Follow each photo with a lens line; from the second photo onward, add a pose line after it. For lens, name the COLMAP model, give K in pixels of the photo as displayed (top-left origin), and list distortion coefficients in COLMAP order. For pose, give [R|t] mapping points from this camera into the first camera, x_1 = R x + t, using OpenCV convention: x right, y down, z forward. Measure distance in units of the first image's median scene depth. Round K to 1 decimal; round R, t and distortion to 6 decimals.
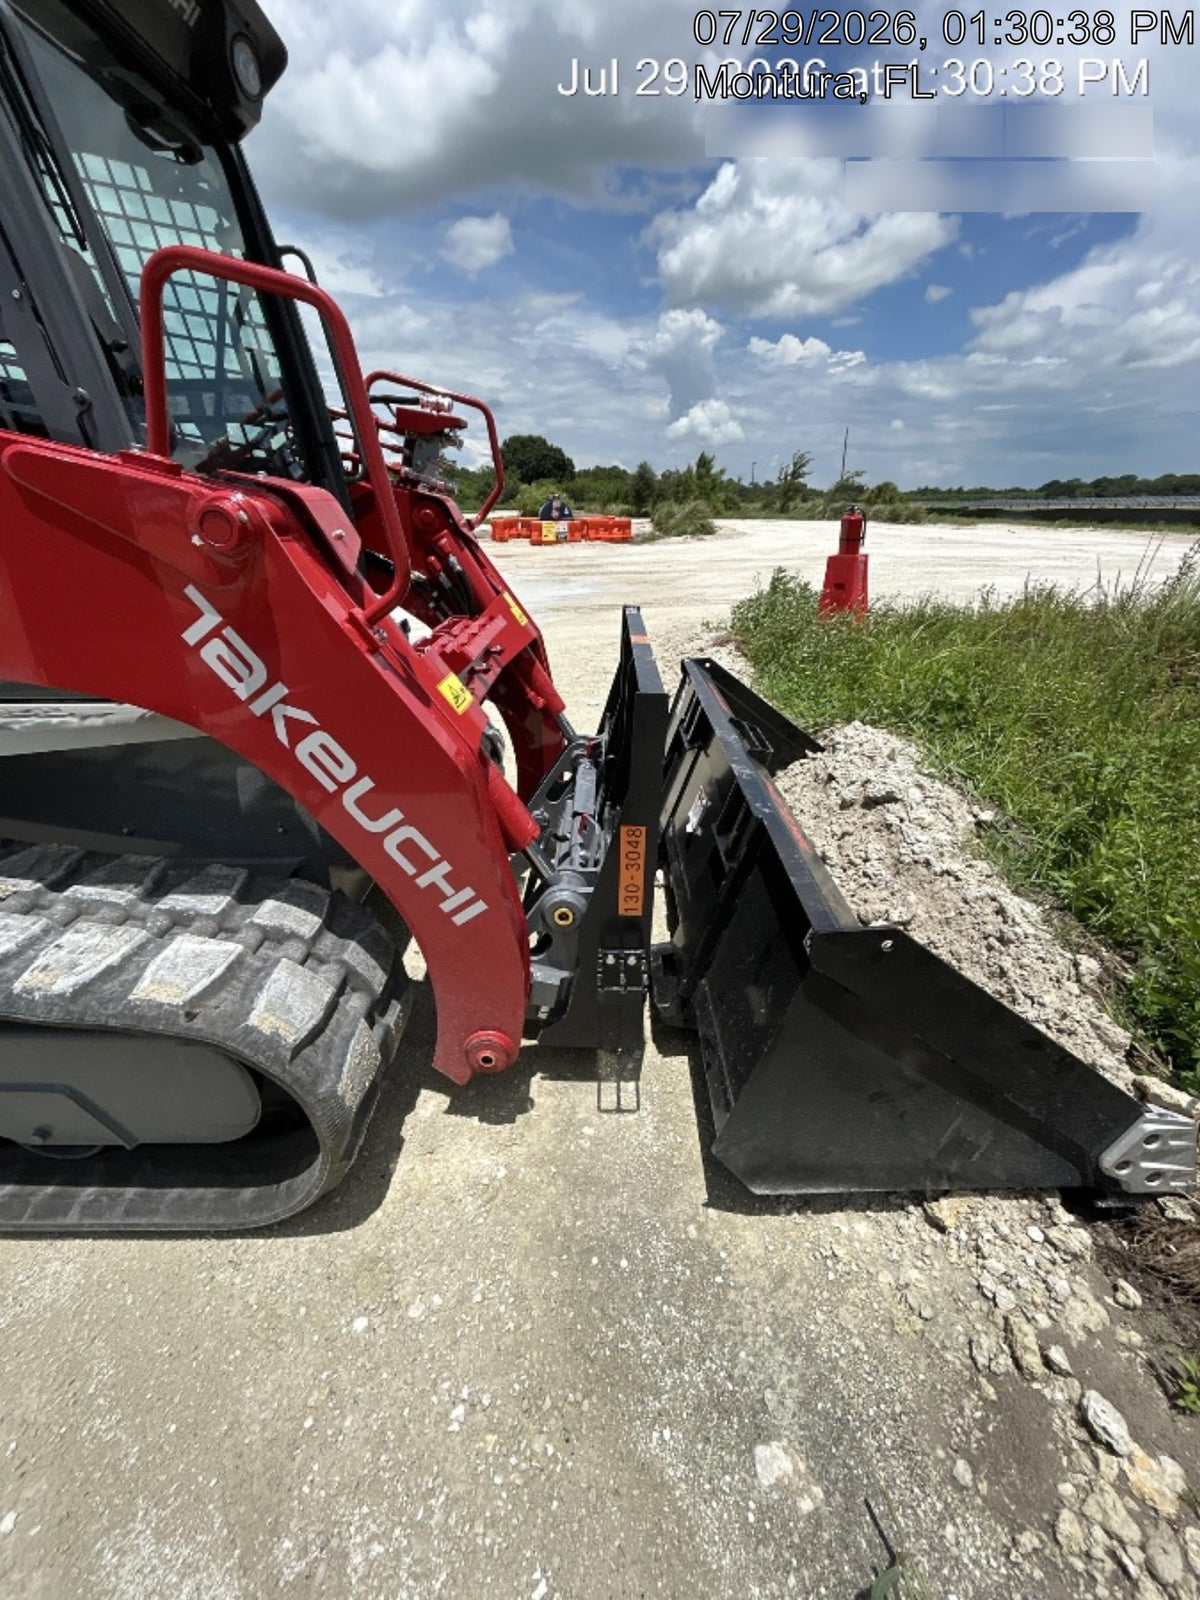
lens RADIAL K [[649.8, 0, 603.0], [0, 649.8, 797.1], [0, 0, 1]] dist [0.001776, 0.000198]
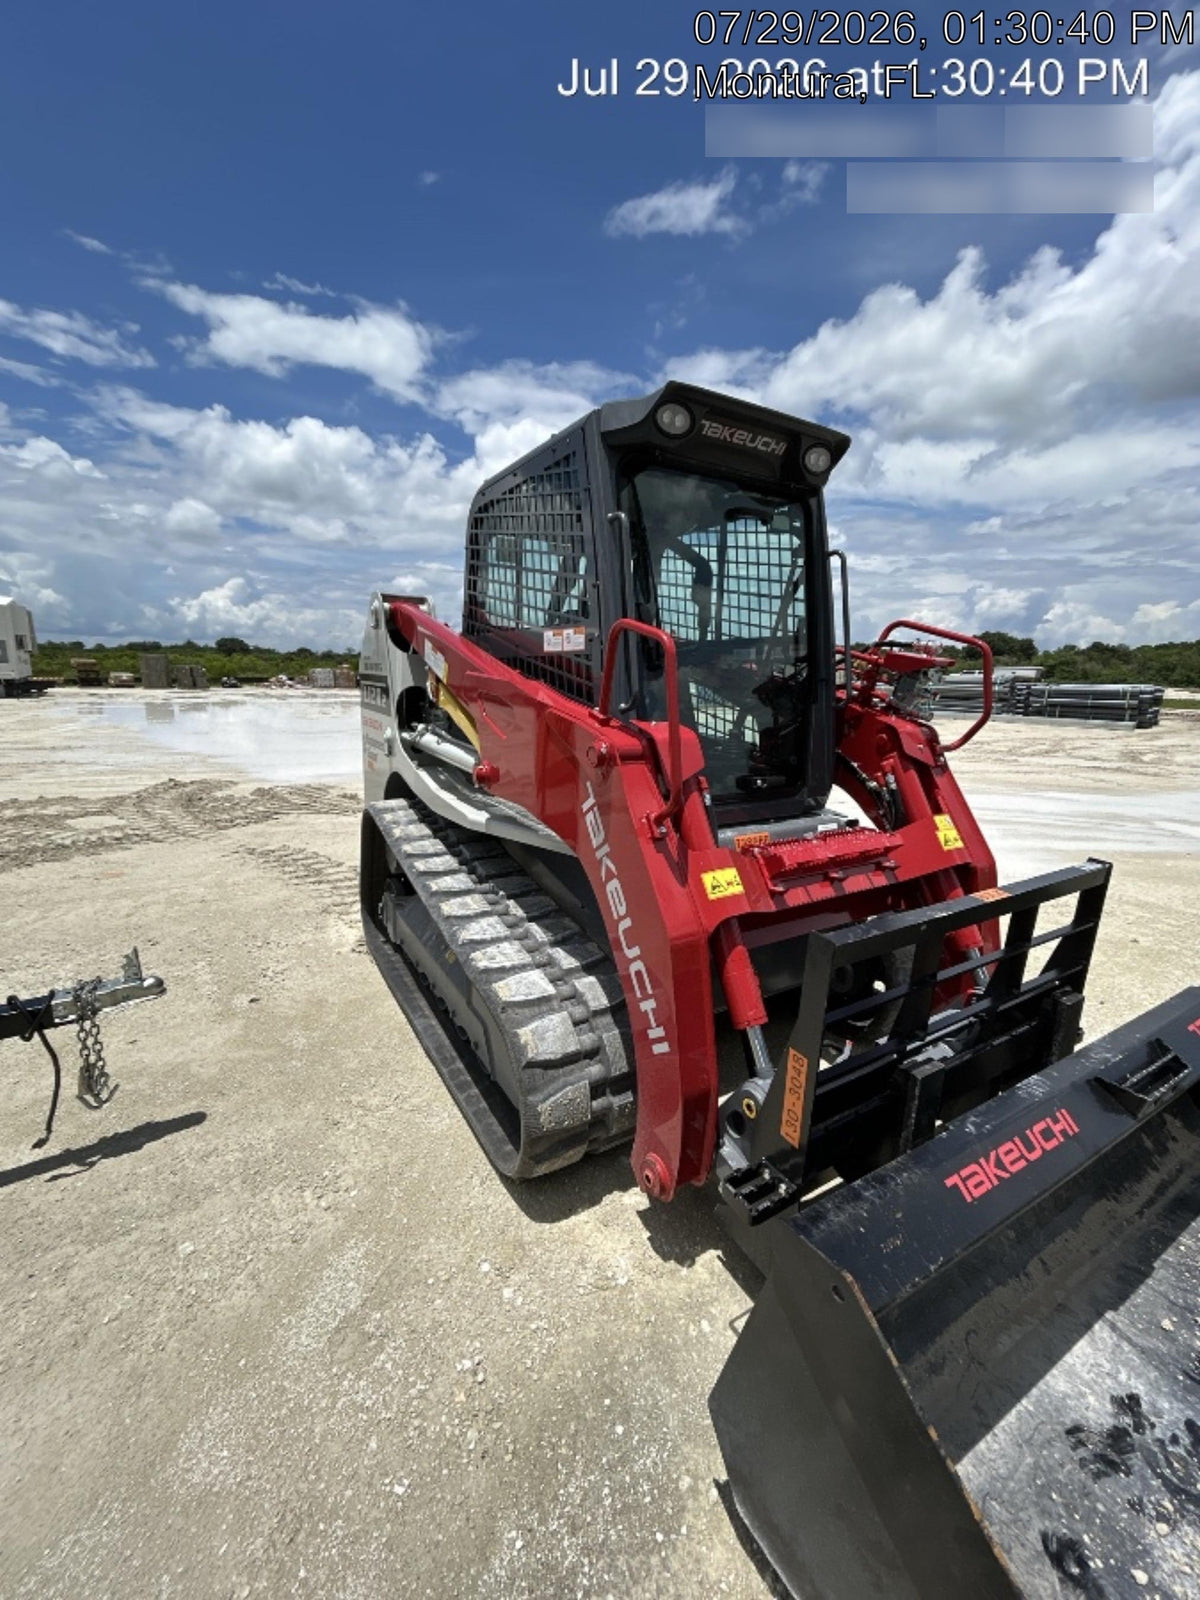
lens RADIAL K [[649.8, 0, 599.9], [0, 649.8, 794.3], [0, 0, 1]] dist [0.001776, 0.000198]
pose [[0.519044, 0.176467, -0.836333, 0.697096], [-0.370732, 0.928108, -0.034252, -0.192088], [0.770163, 0.327834, 0.547151, 0.048426]]
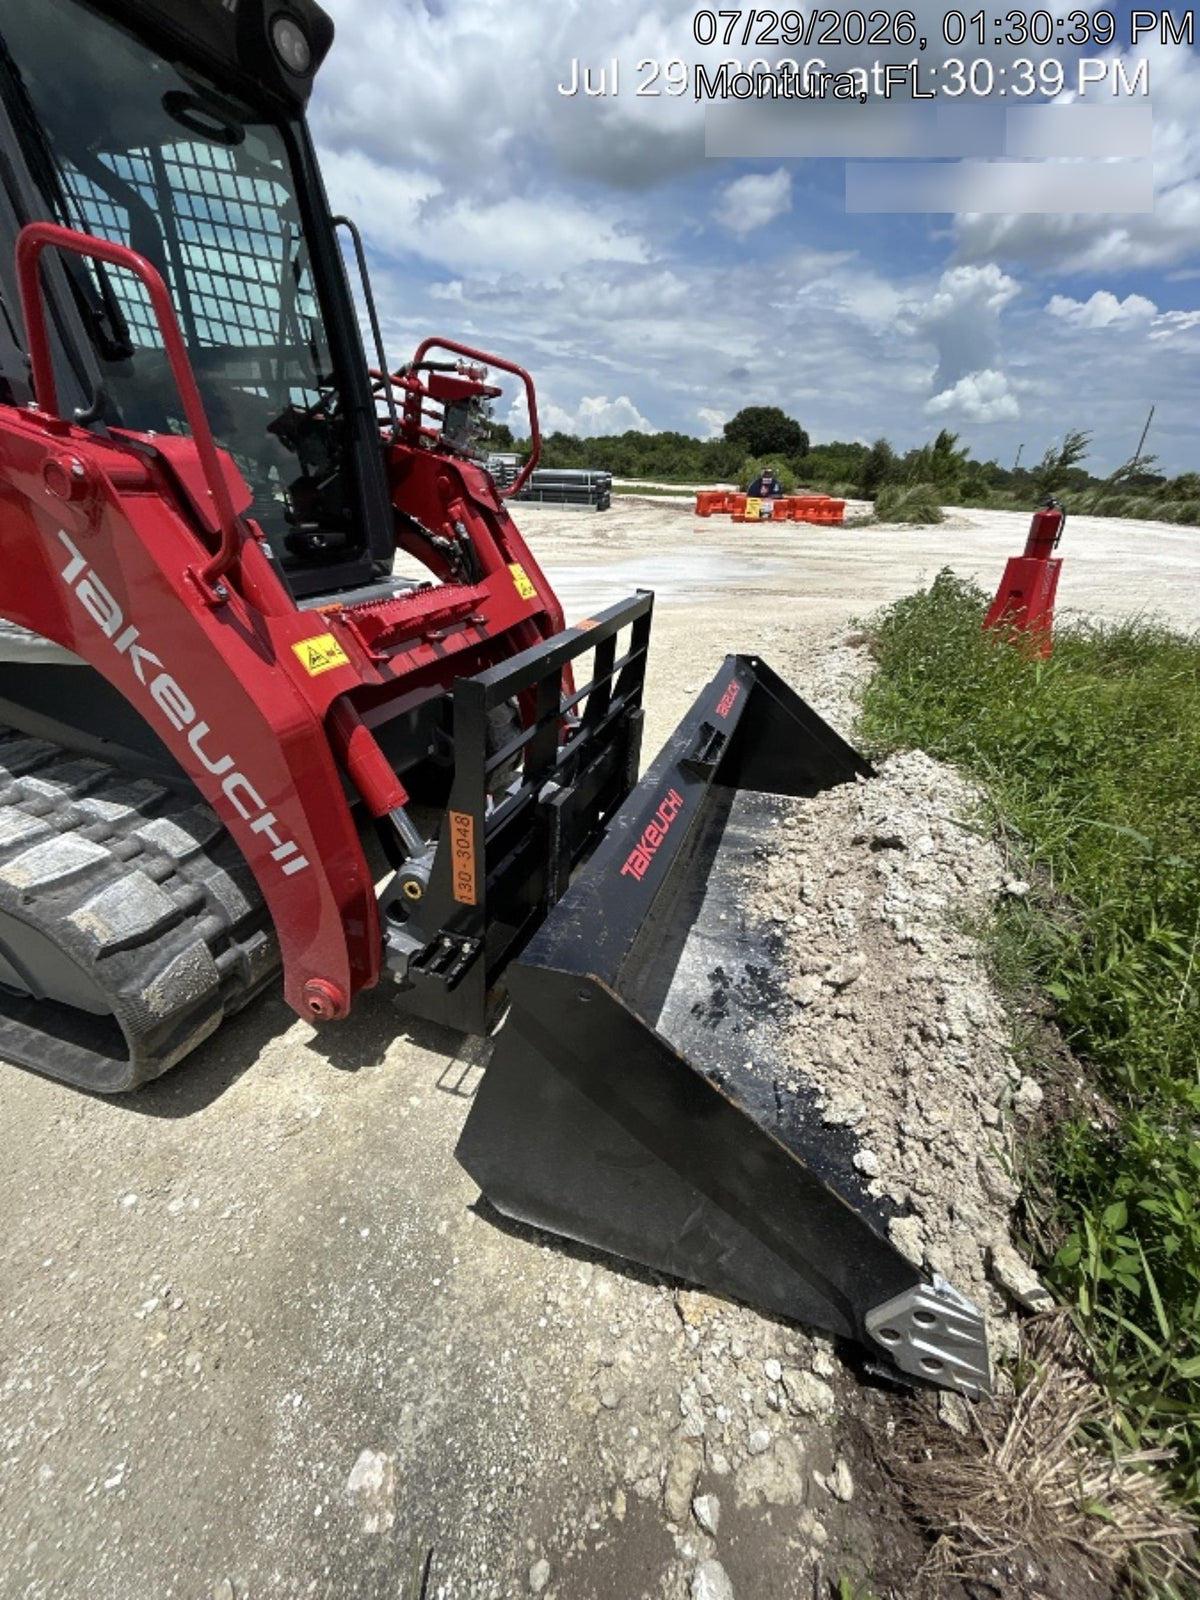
lens RADIAL K [[649.8, 0, 603.5], [0, 649.8, 797.5], [0, 0, 1]] dist [0.001776, 0.000198]
pose [[0.949048, 0.178781, -0.259508, 0.510171], [-0.169655, 0.983834, 0.057342, -0.073385], [0.265565, -0.010393, 0.964037, 0.118892]]
